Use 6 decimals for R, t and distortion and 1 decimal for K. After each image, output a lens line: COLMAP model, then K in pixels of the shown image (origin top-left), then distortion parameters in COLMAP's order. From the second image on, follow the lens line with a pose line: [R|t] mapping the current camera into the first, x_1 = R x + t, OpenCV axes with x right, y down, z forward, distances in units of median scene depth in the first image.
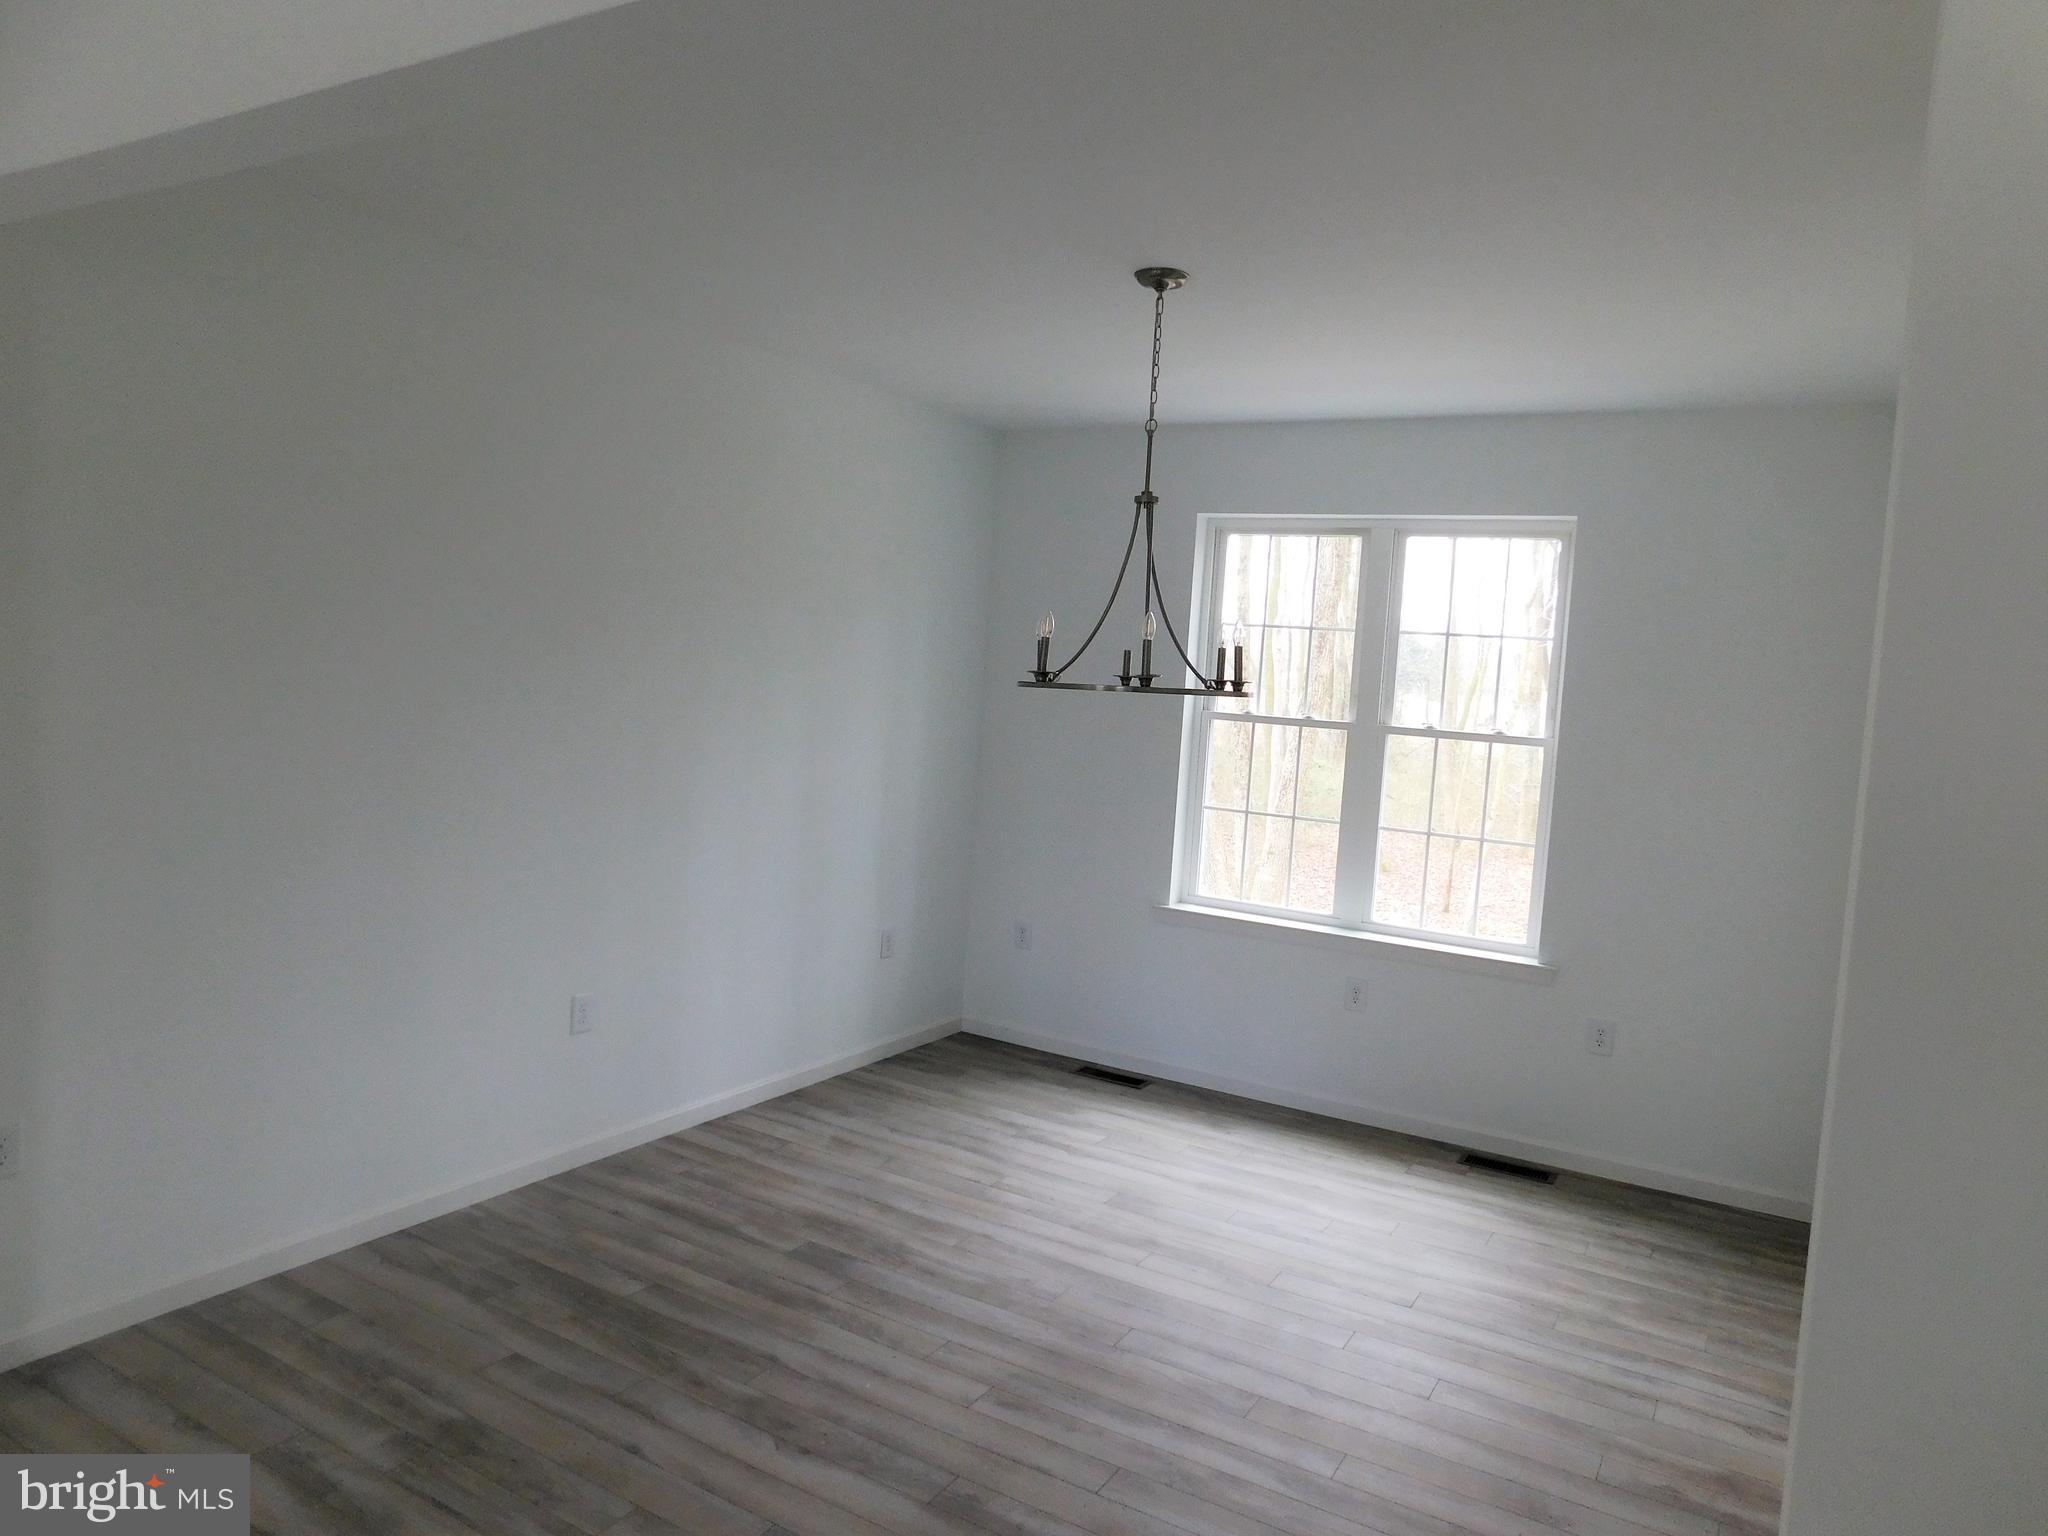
lens RADIAL K [[1336.3, 0, 1036.0], [0, 1336.3, 753.2], [0, 0, 1]] dist [-0.081391, 0.063000]
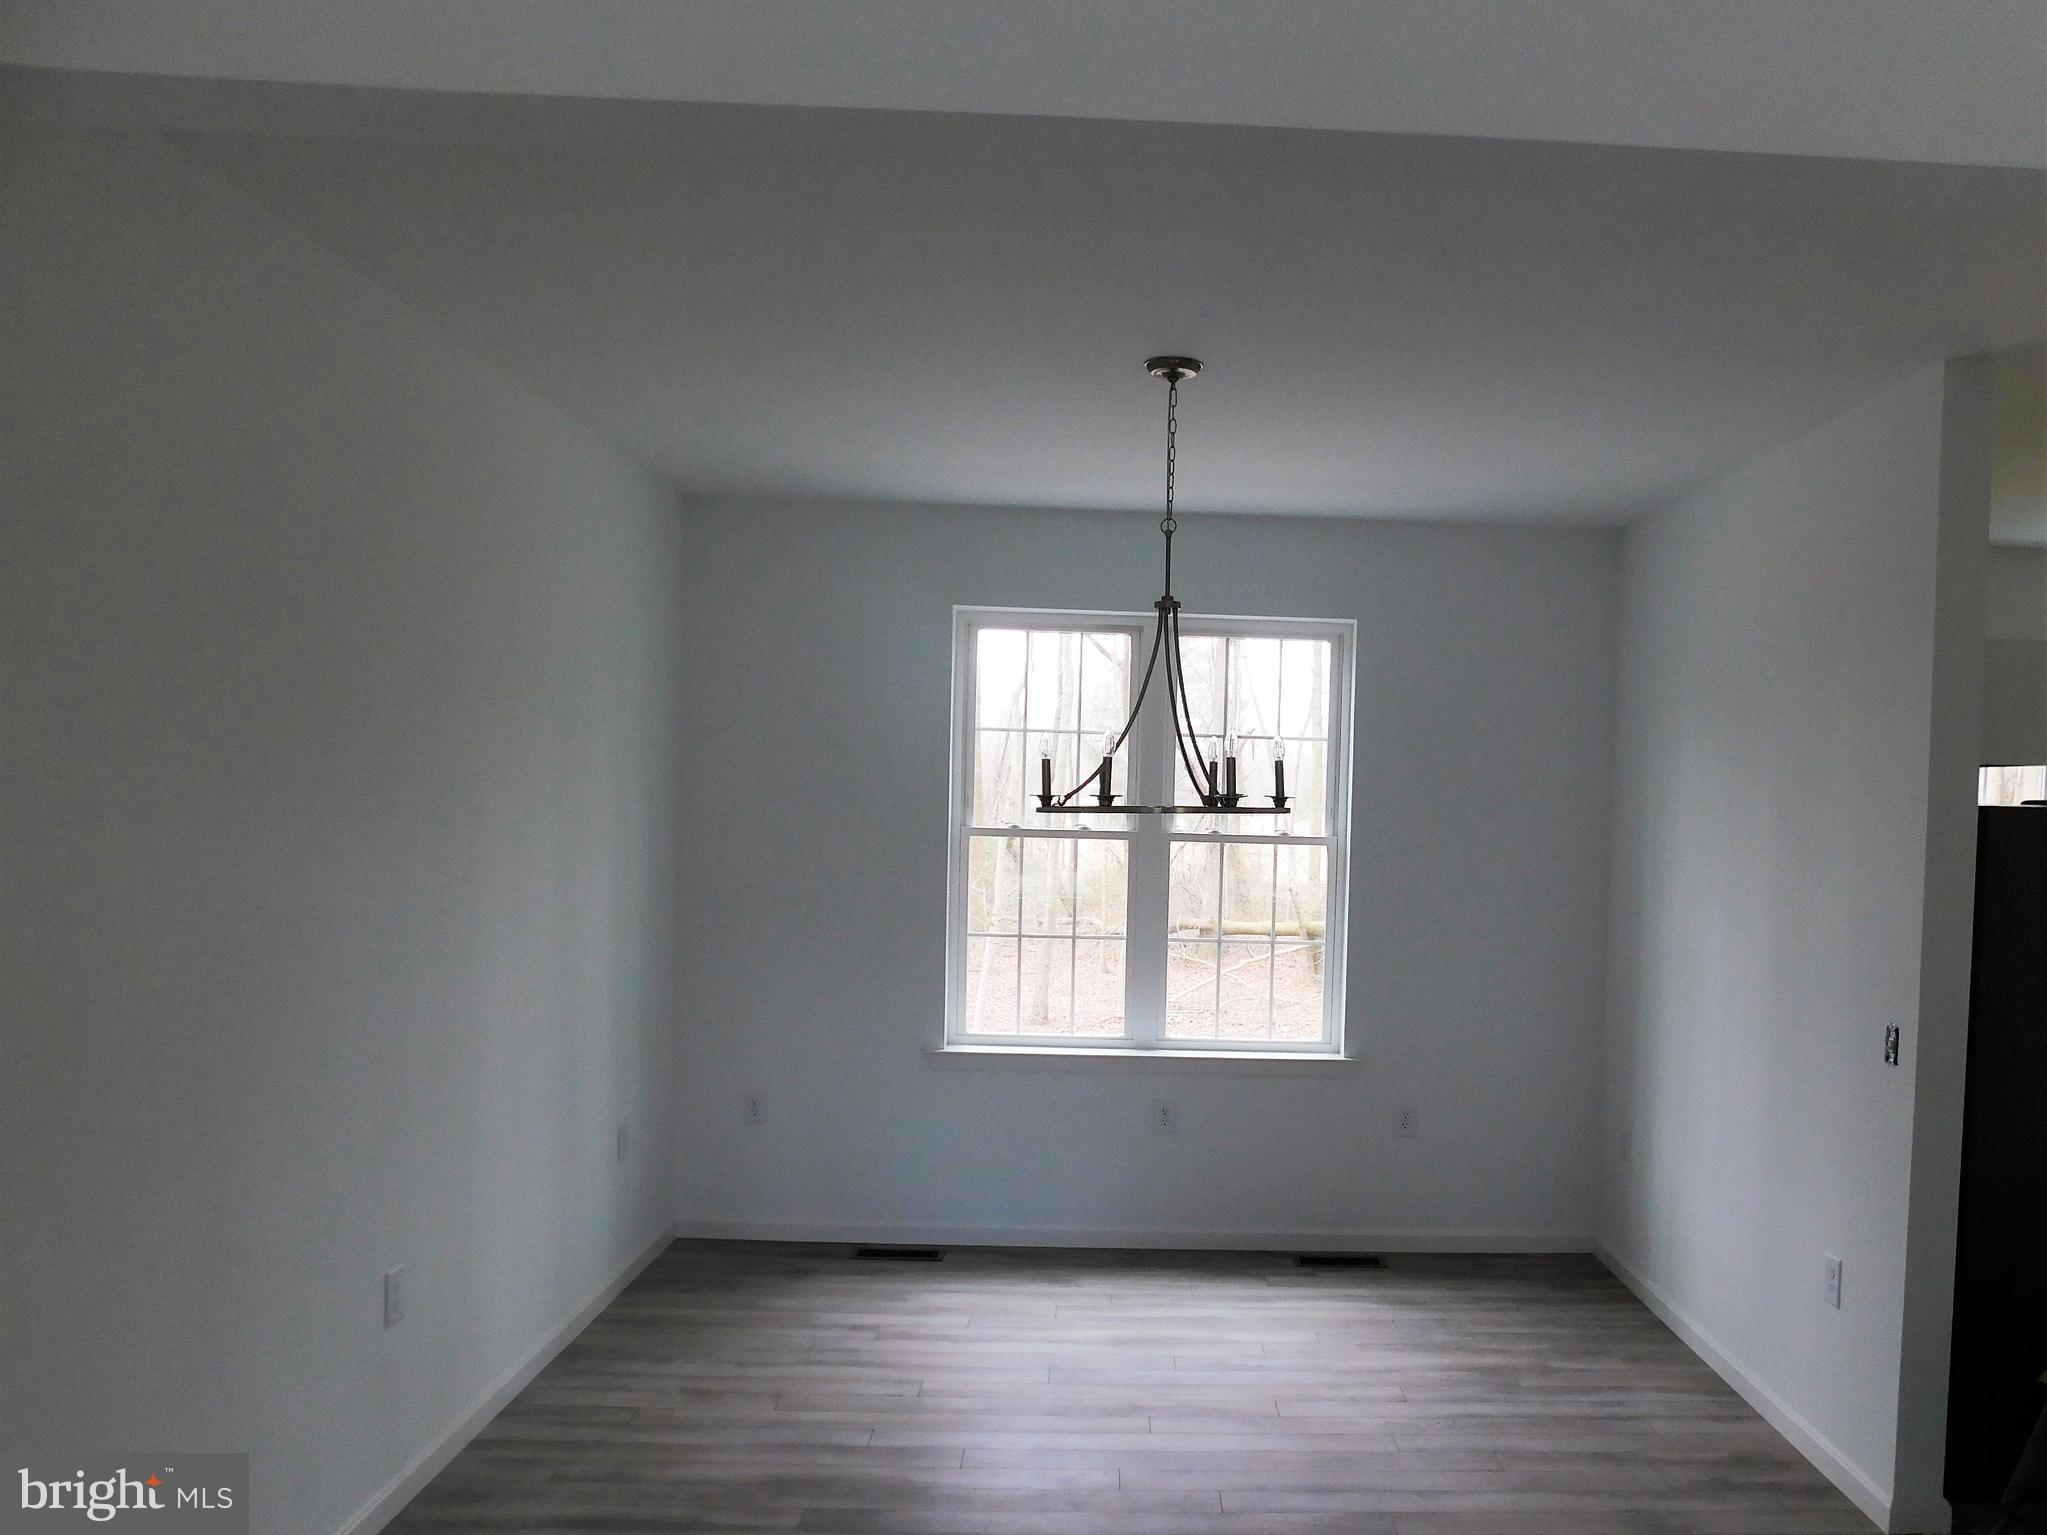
lens RADIAL K [[1538.6, 0, 1164.7], [0, 1538.6, 869.3], [0, 0, 1]] dist [-0.077073, 0.056177]
pose [[0.838653, -0.065291, 0.540739, -0.388159], [0.061426, 0.997793, 0.025210, -0.025837], [-0.541191, 0.012074, 0.840813, 0.080136]]
